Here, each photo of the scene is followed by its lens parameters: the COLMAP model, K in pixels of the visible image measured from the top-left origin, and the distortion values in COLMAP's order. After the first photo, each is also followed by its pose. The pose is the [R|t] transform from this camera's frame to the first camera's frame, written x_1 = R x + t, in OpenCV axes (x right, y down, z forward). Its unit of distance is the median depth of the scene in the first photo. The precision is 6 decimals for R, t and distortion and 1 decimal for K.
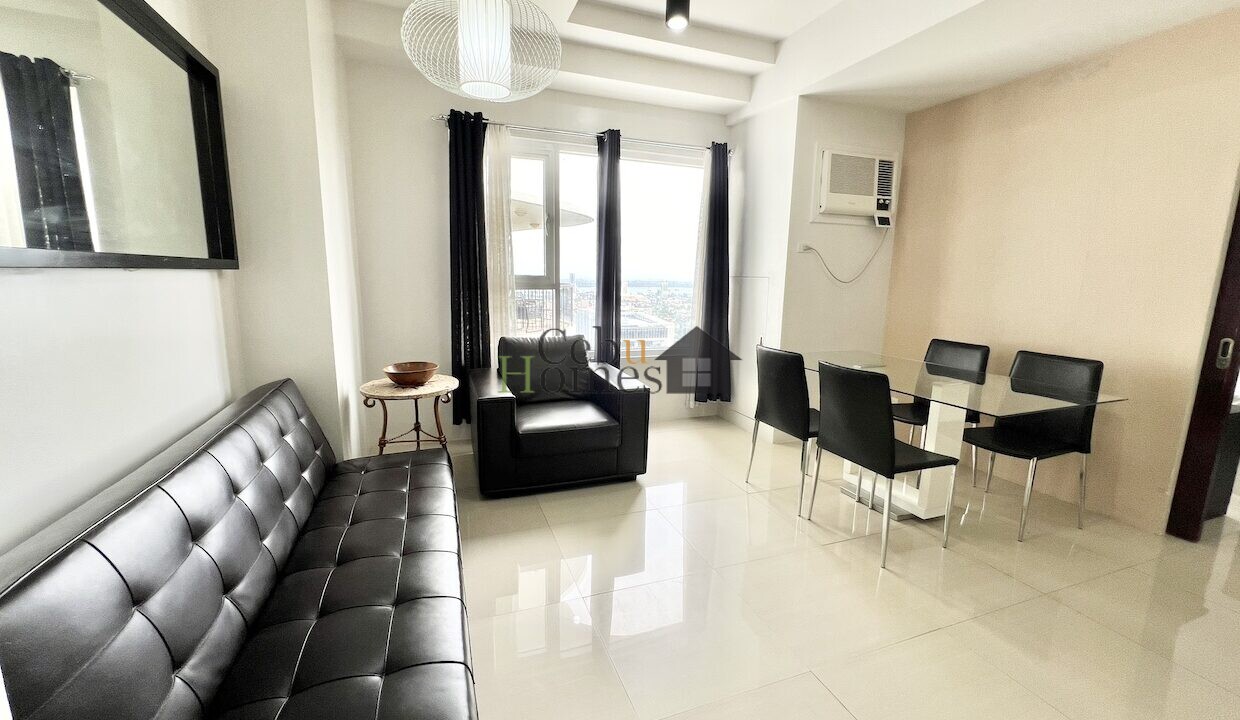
lens RADIAL K [[495.4, 0, 624.9], [0, 495.4, 361.5], [0, 0, 1]] dist [-0.001420, -0.000087]
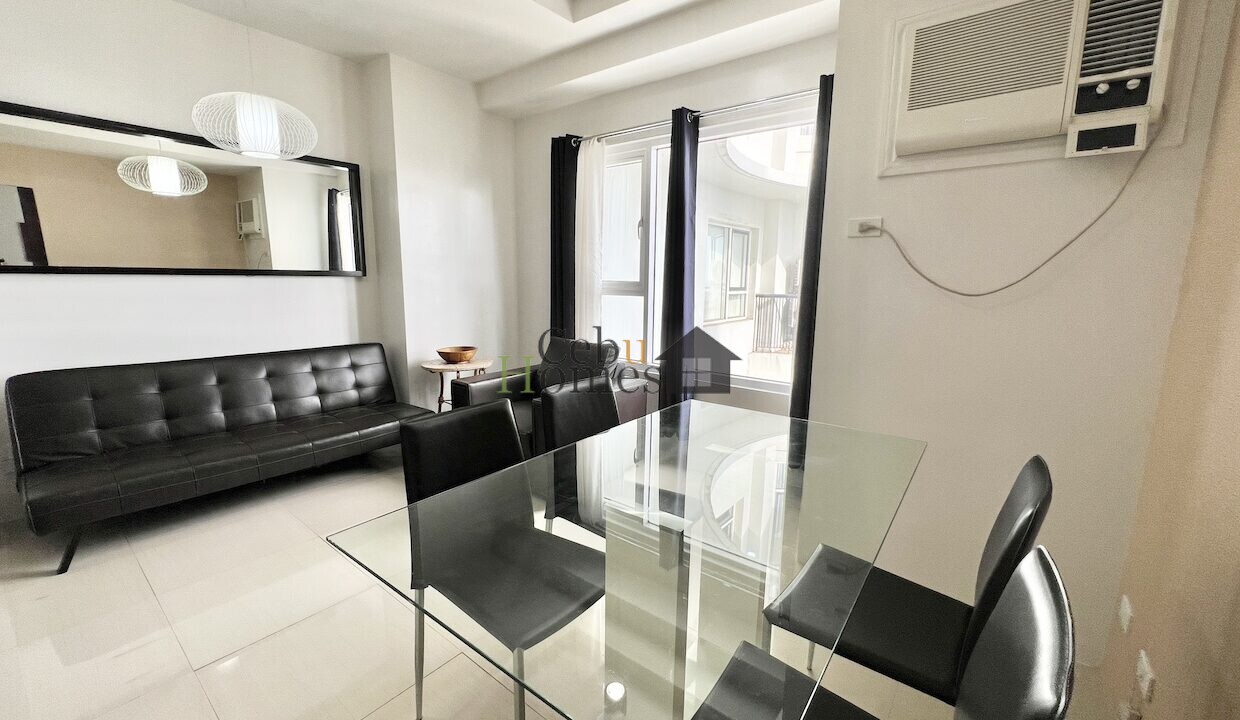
lens RADIAL K [[495.4, 0, 613.7], [0, 495.4, 359.5], [0, 0, 1]] dist [-0.001420, -0.000087]
pose [[0.512076, 0.130935, -0.848902, 0.706584], [-0.152150, 0.986511, 0.060379, -0.082876], [0.845357, 0.098242, 0.525091, 0.515955]]
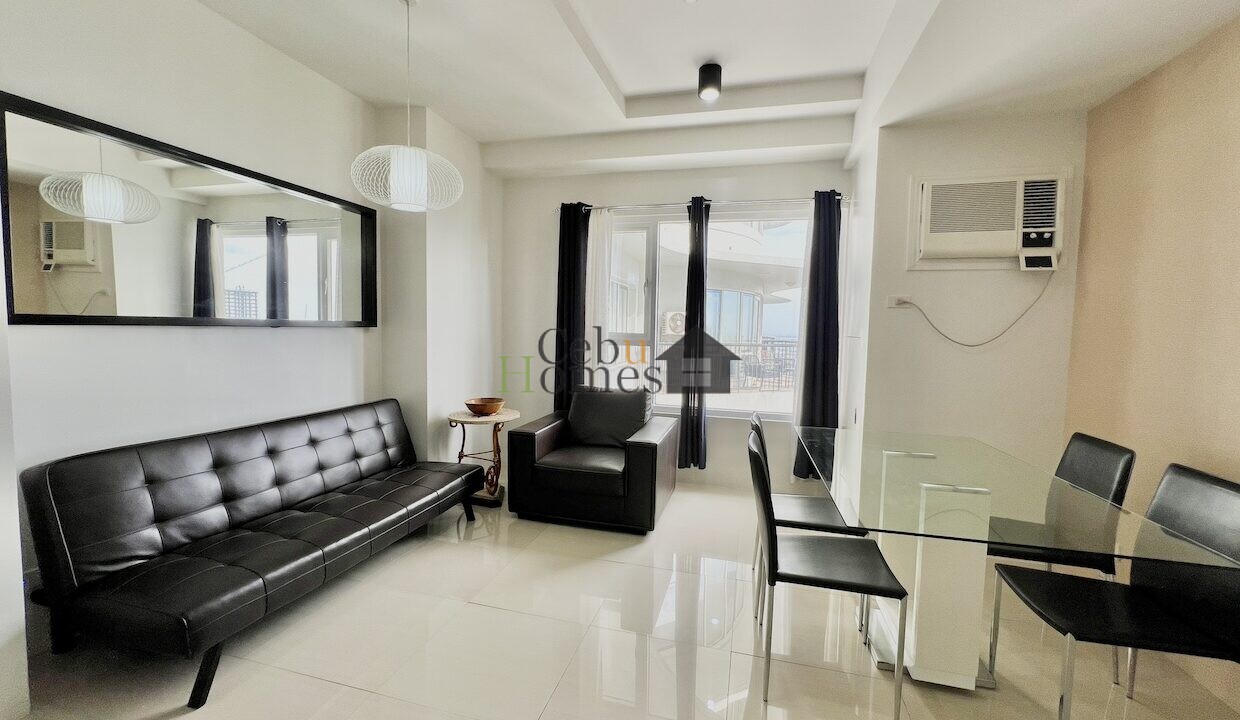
lens RADIAL K [[495.4, 0, 614.8], [0, 495.4, 361.8], [0, 0, 1]] dist [-0.001420, -0.000087]
pose [[0.812141, 0.040873, -0.582028, 0.468851], [-0.108098, 0.990814, -0.081256, -0.017427], [0.573360, 0.128907, 0.809099, 0.095102]]
